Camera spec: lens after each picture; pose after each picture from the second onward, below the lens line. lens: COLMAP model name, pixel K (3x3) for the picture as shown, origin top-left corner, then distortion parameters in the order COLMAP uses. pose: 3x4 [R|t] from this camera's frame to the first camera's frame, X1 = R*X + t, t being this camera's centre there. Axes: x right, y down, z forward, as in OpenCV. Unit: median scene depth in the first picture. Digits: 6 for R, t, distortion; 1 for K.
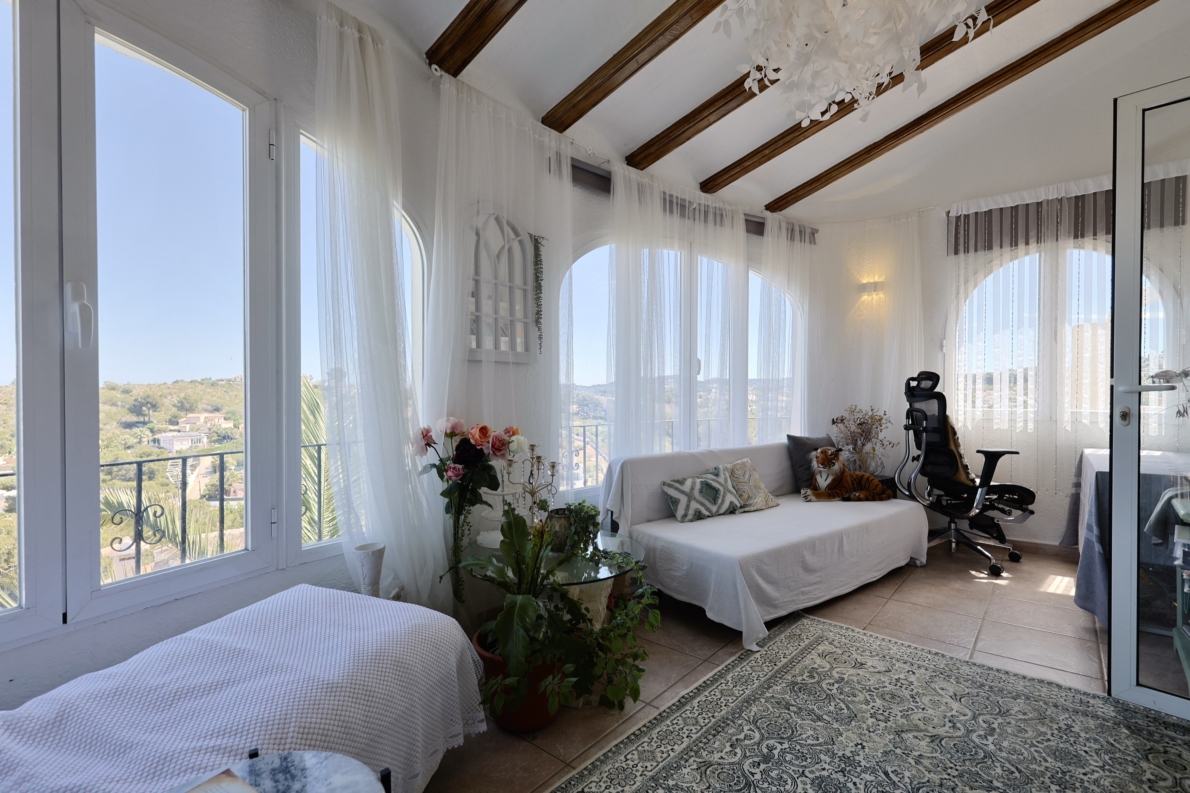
lens RADIAL K [[547.4, 0, 594.9], [0, 547.4, 392.4], [0, 0, 1]] dist [0.009878, -0.001309]
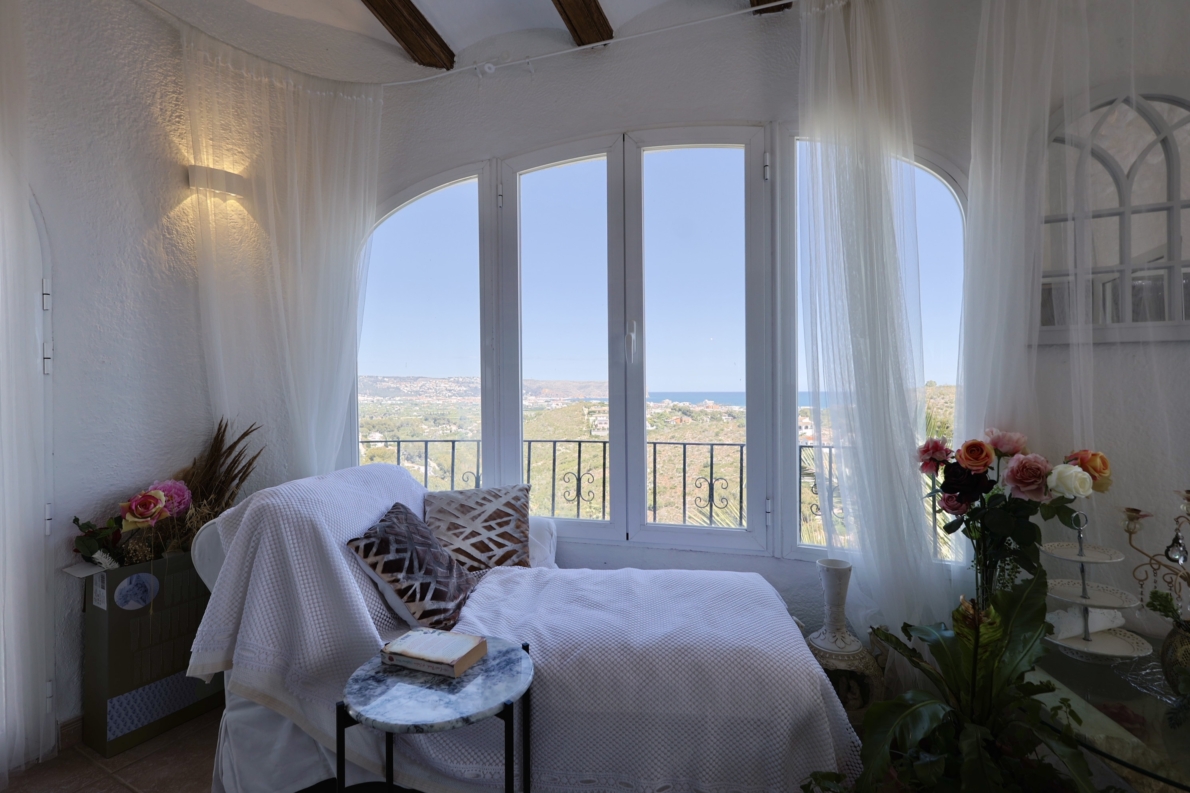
lens RADIAL K [[547.4, 0, 594.9], [0, 547.4, 392.4], [0, 0, 1]] dist [0.009878, -0.001309]
pose [[0.215349, 0.002056, -0.976535, 0.377775], [-0.000994, 0.999998, 0.001886, -0.002016], [0.976537, 0.000565, 0.215351, 0.406390]]
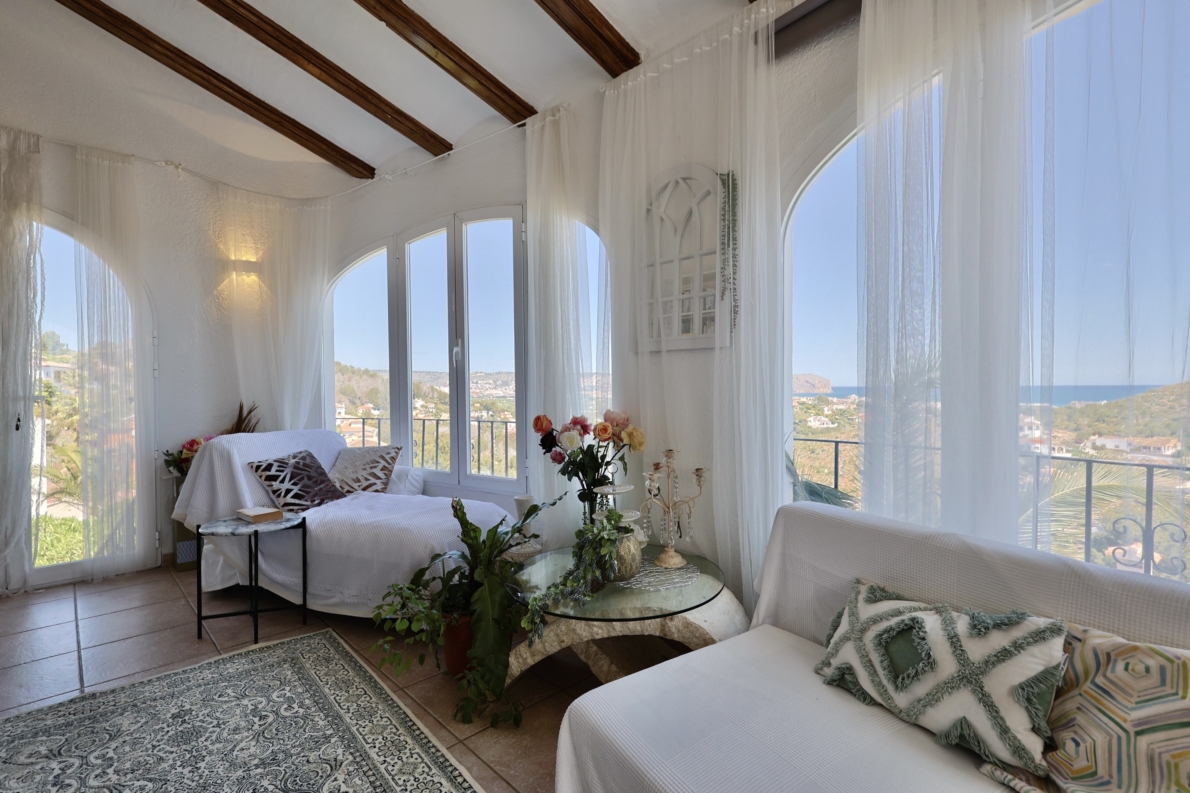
lens RADIAL K [[547.4, 0, 594.9], [0, 547.4, 392.4], [0, 0, 1]] dist [0.009878, -0.001309]
pose [[-0.090634, 0.011424, -0.995819, 0.927348], [0.001711, 0.999935, 0.011315, 0.000523], [0.995883, -0.000678, -0.090647, 1.267163]]
